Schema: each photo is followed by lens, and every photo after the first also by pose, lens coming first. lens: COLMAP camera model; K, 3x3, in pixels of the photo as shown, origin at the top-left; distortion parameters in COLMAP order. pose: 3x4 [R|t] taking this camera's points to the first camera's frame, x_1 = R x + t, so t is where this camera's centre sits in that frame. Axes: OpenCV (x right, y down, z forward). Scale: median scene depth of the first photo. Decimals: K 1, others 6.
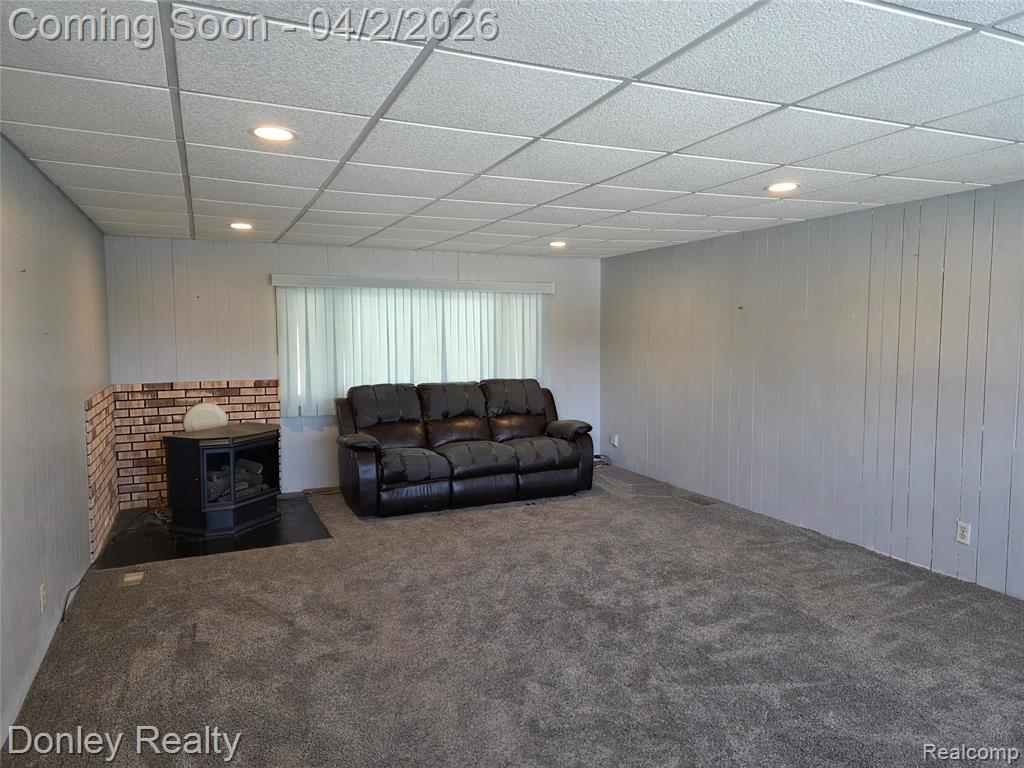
lens RADIAL K [[679.0, 0, 512.0], [0, 679.0, 384.0], [0, 0, 1]] dist [0.063368, -0.046571]
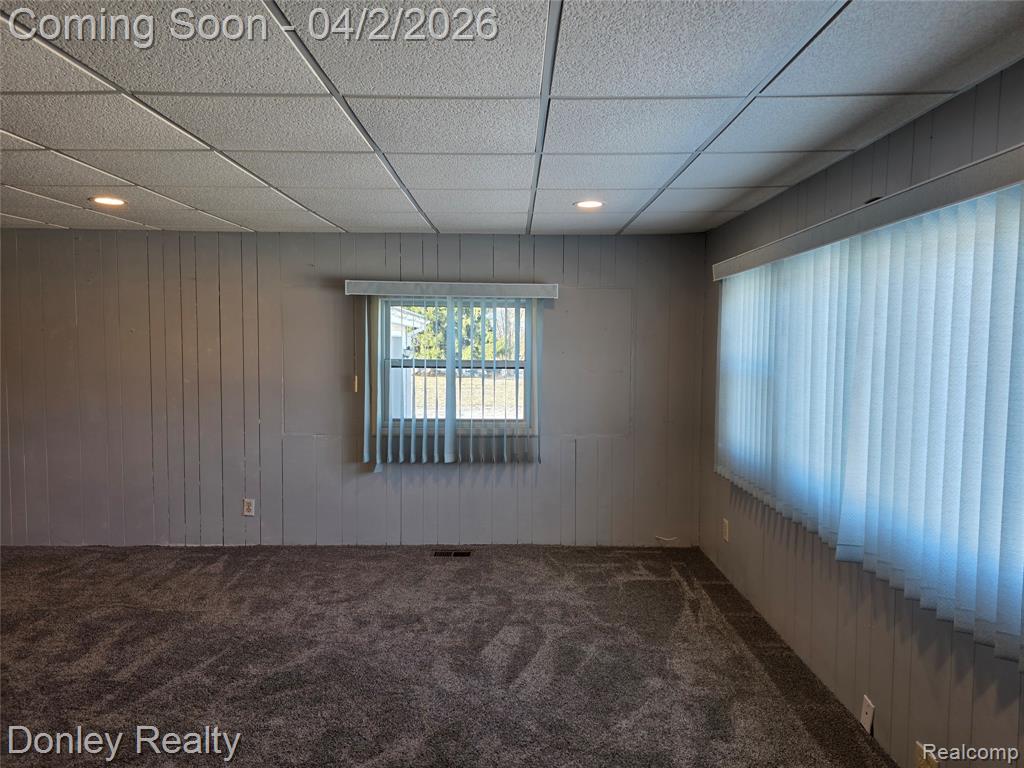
lens RADIAL K [[679.0, 0, 512.0], [0, 679.0, 384.0], [0, 0, 1]] dist [0.063368, -0.046571]
pose [[0.417777, -0.047633, 0.907300, -0.283927], [0.063312, 0.997723, 0.023227, -0.004687], [-0.906341, 0.047740, 0.419842, 0.050672]]
